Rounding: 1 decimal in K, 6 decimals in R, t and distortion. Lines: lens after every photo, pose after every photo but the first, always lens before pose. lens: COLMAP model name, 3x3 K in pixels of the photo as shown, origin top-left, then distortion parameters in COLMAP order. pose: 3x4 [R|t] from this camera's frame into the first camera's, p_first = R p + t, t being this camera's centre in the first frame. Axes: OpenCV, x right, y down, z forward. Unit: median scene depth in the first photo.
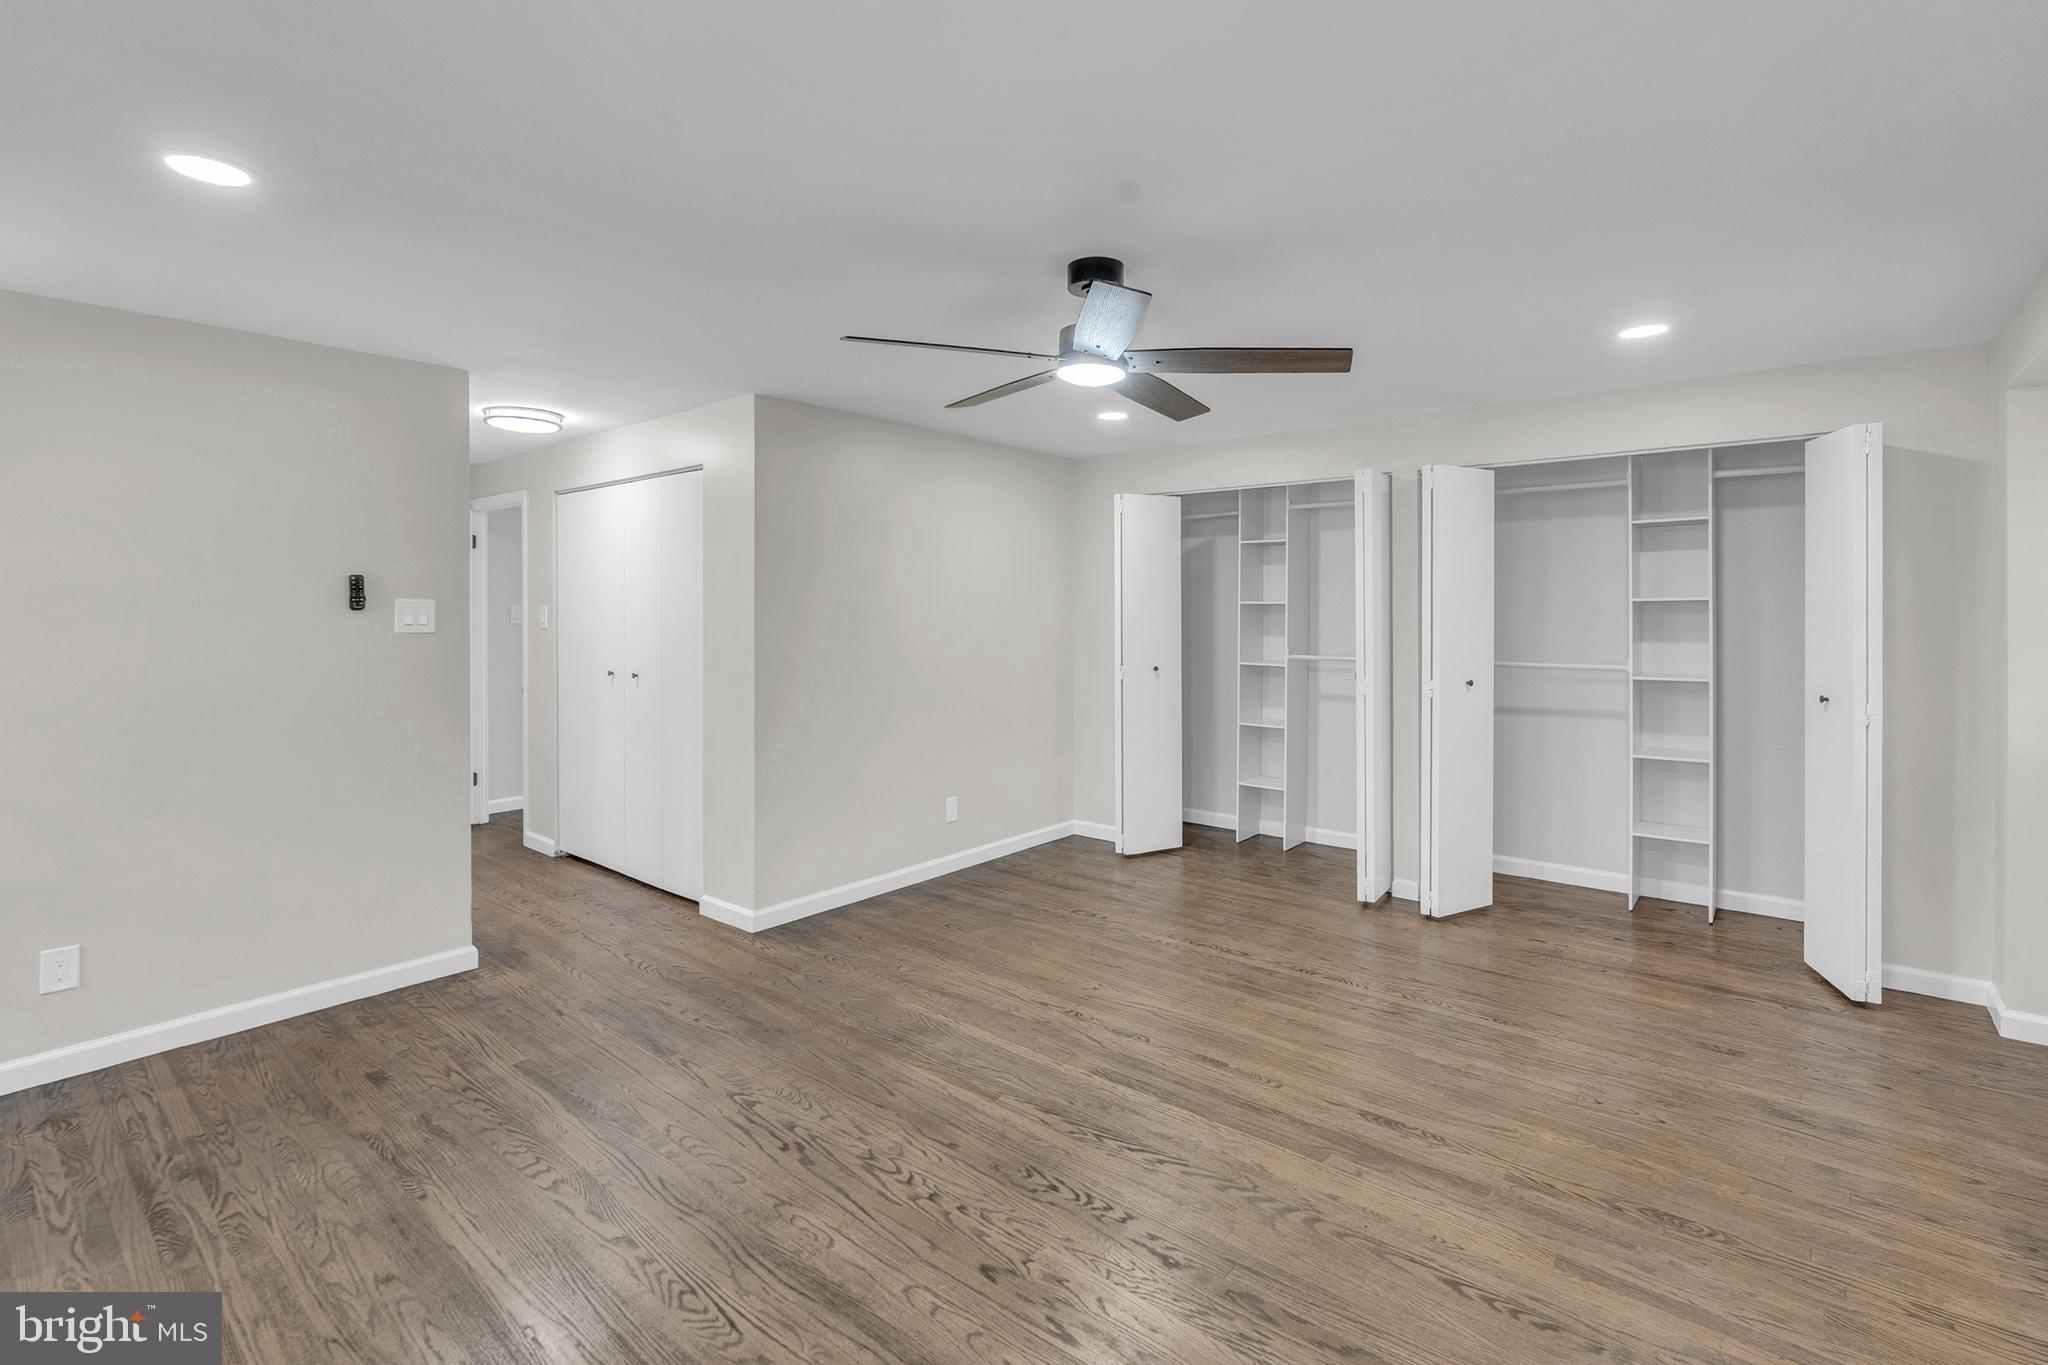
lens RADIAL K [[928.8, 0, 1020.4], [0, 928.8, 629.2], [0, 0, 1]] dist [-0.000182, -0.000064]
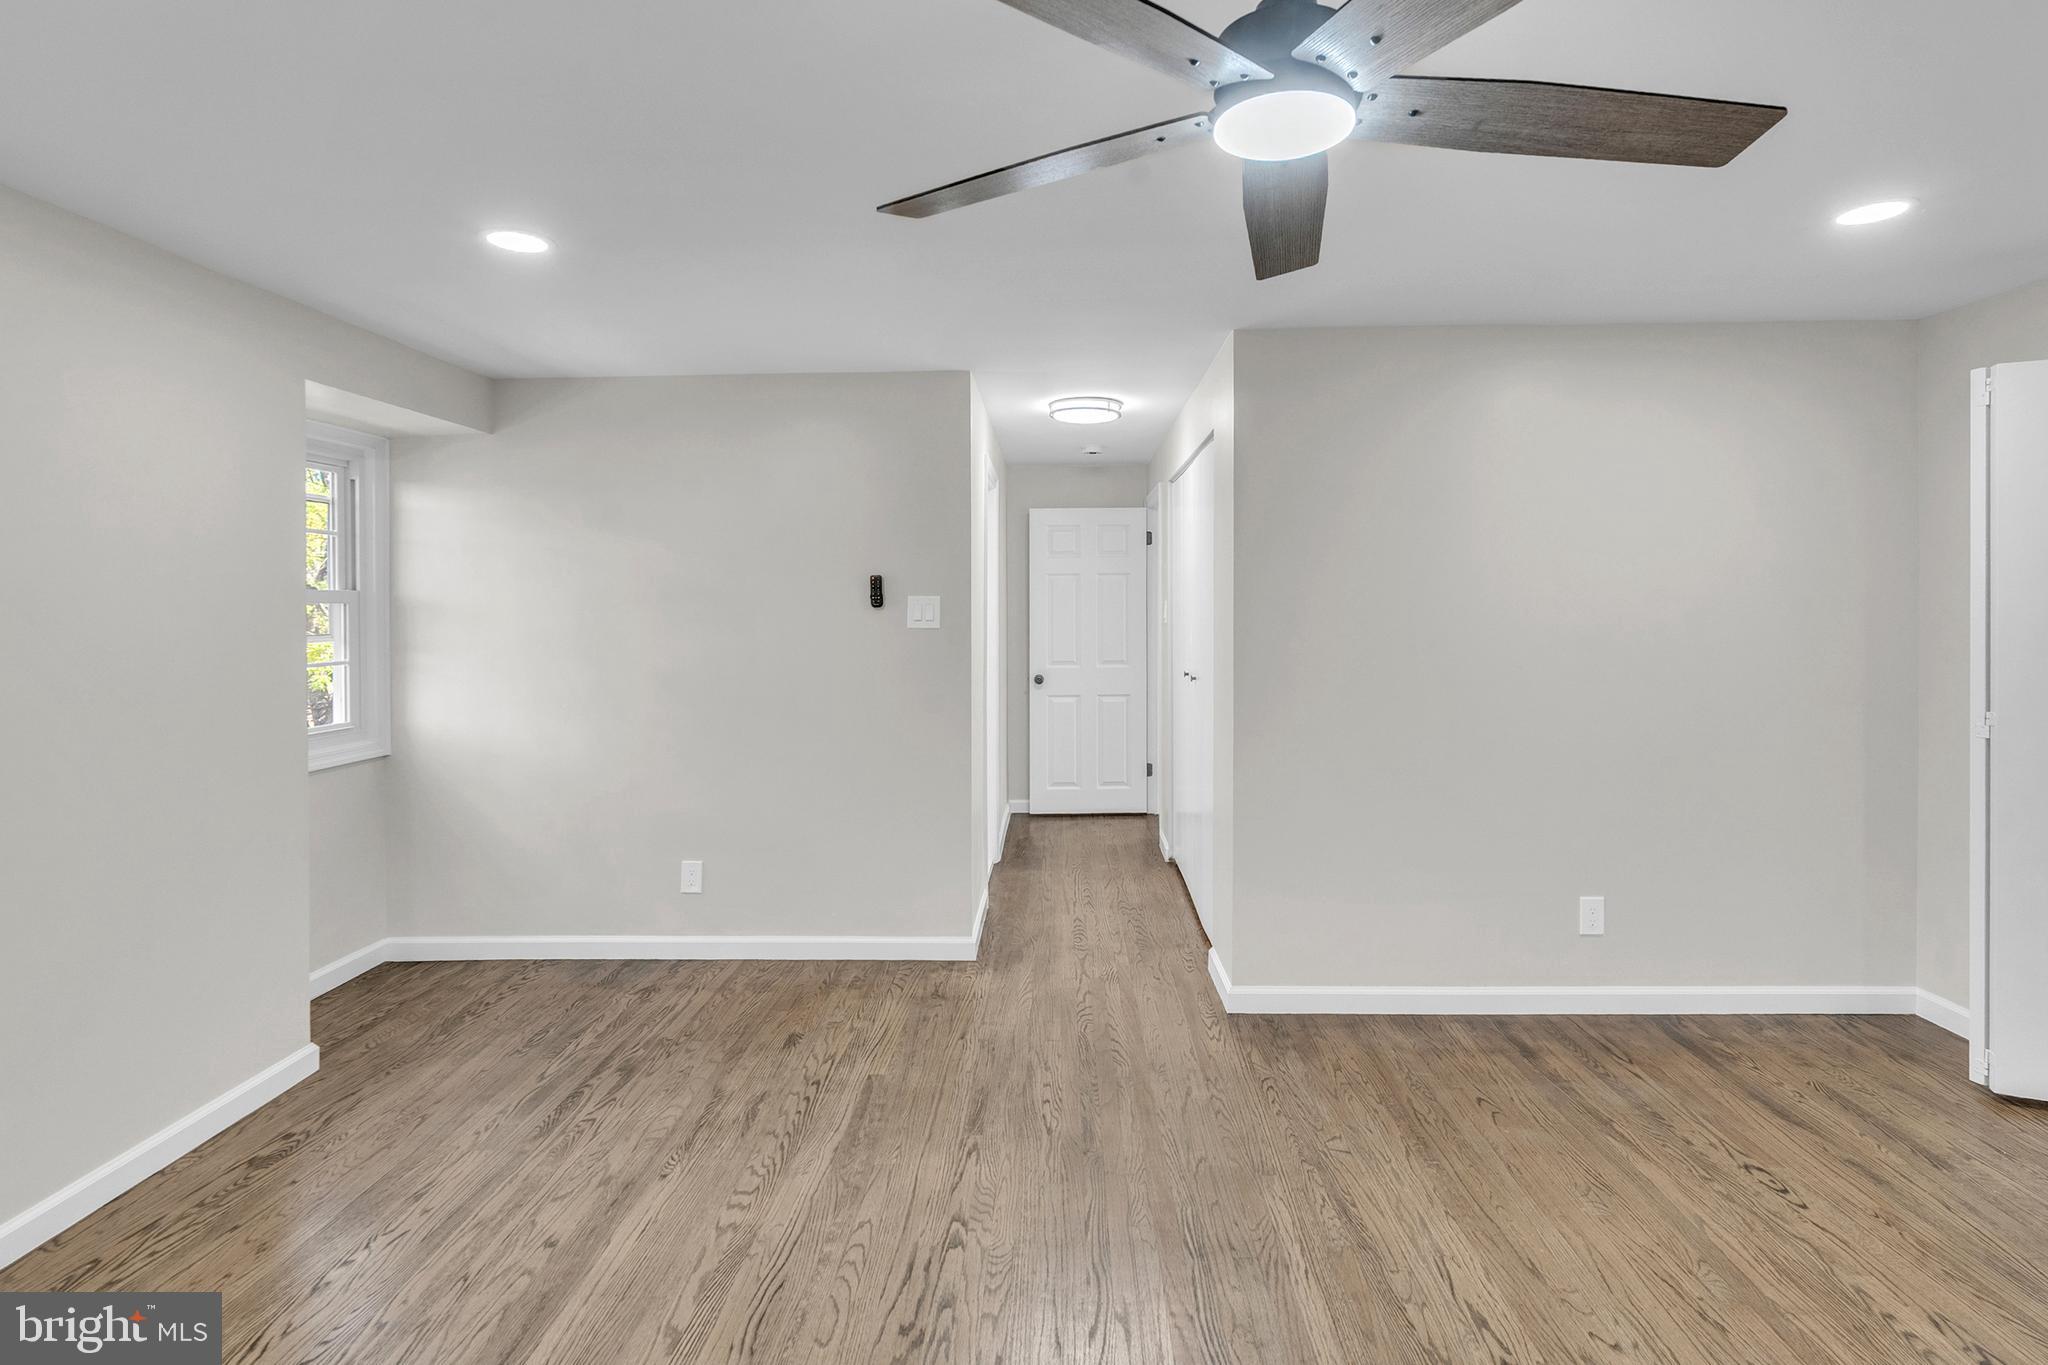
lens RADIAL K [[958.7, 0, 1035.8], [0, 958.7, 618.4], [0, 0, 1]] dist [-0.002283, -0.000631]
pose [[0.626479, 0.003272, -0.779432, 0.383681], [-0.009602, 0.999948, -0.003520, -0.007090], [0.779379, 0.009689, 0.626477, 0.565223]]
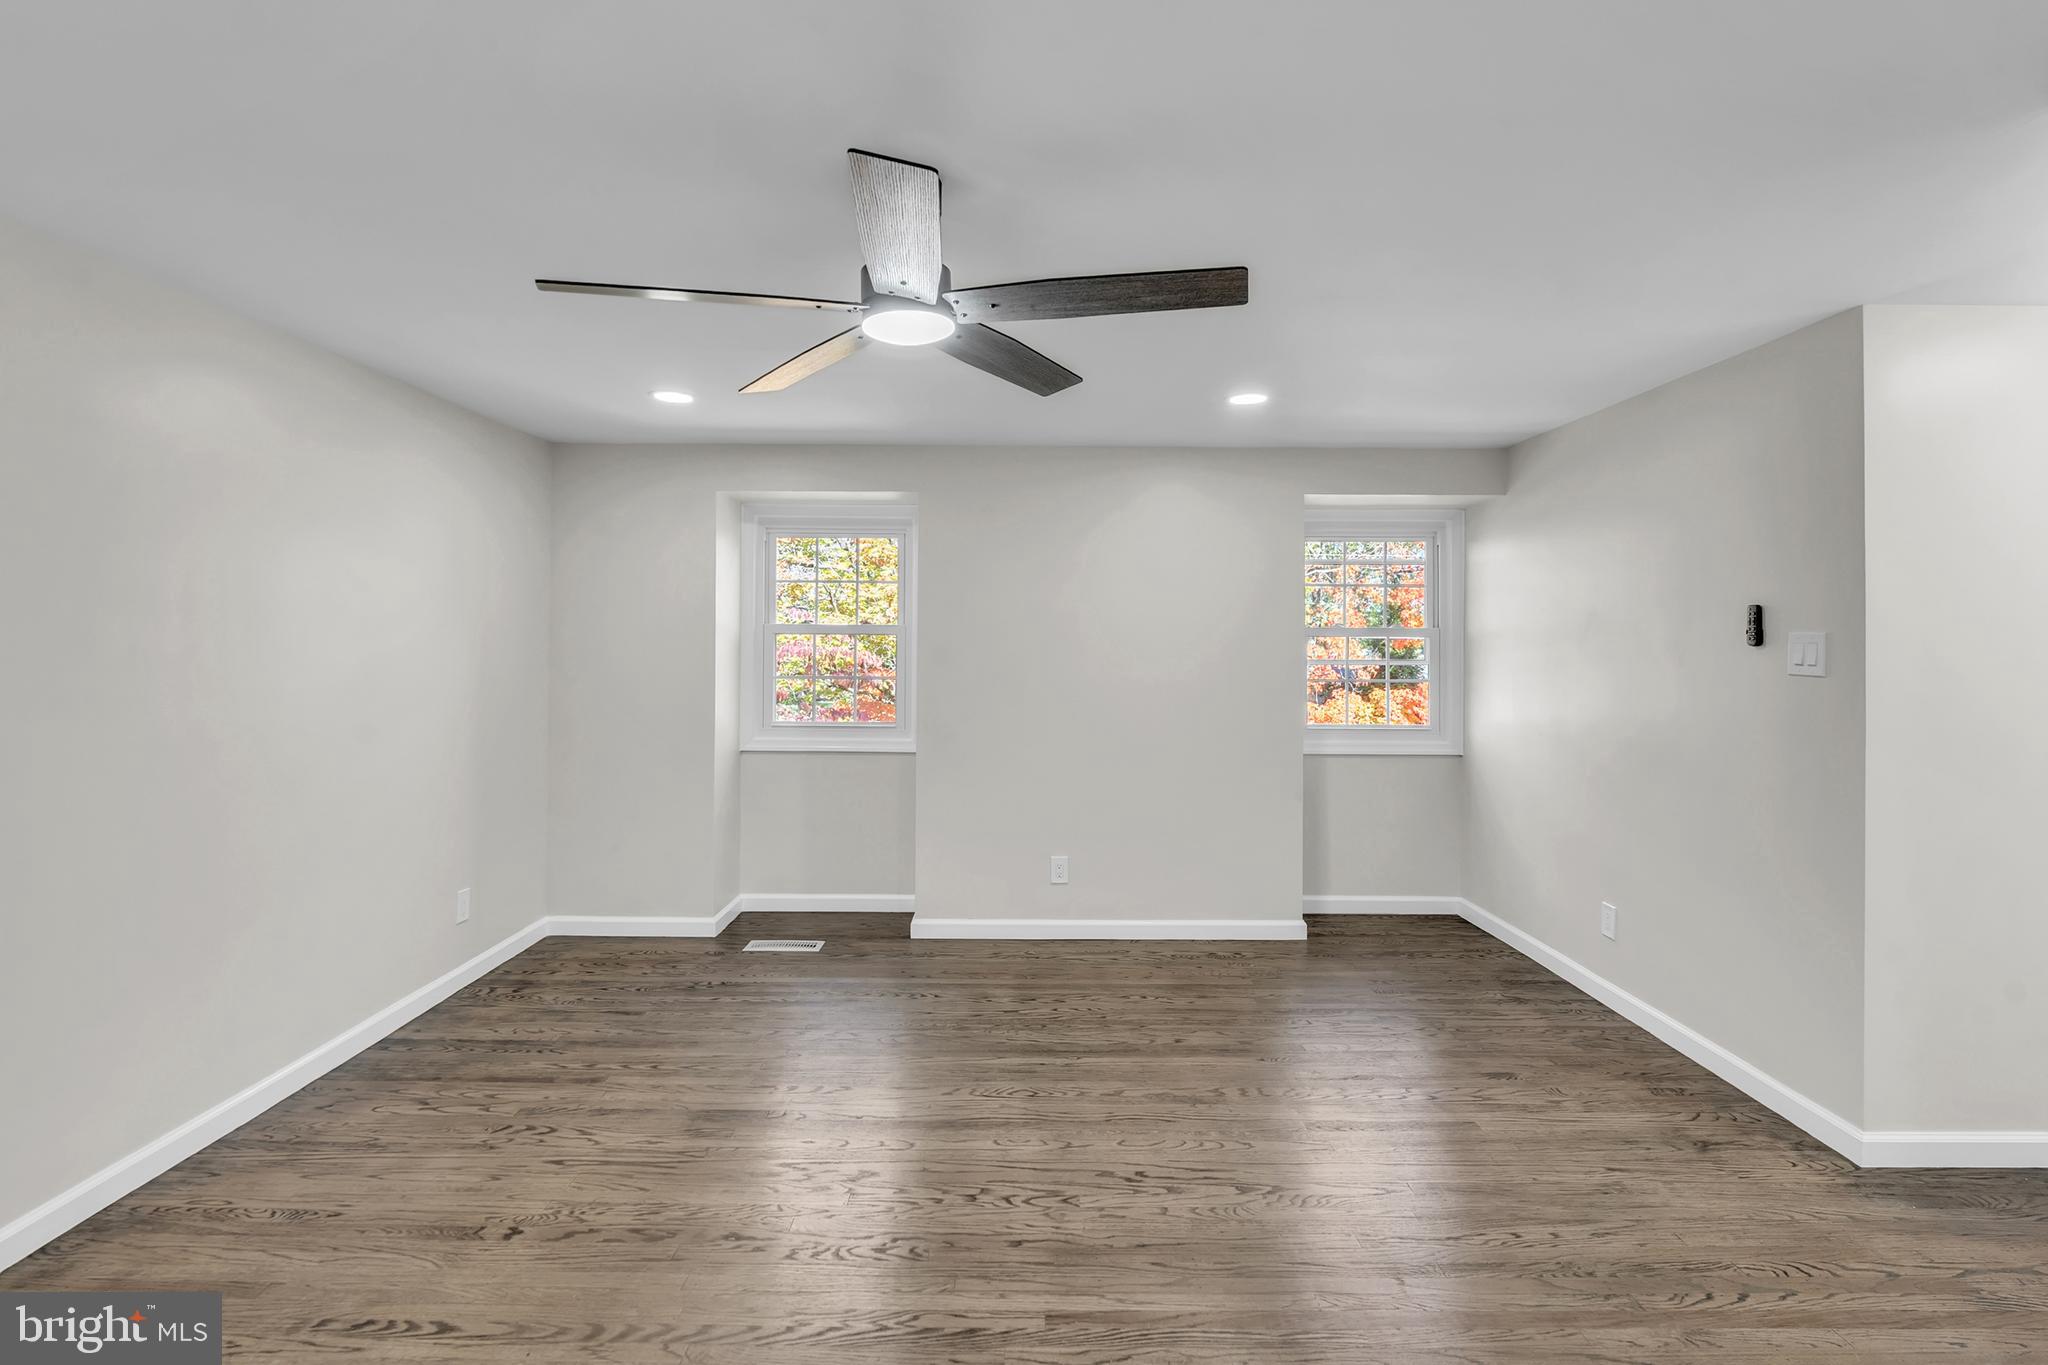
lens RADIAL K [[935.5, 0, 1027.2], [0, 935.5, 640.8], [0, 0, 1]] dist [-0.000663, -0.000381]
pose [[-0.758292, -0.001913, -0.651912, 0.480980], [-0.017649, 0.999689, 0.017595, -0.037693], [0.651676, 0.024847, -0.758090, 1.590550]]
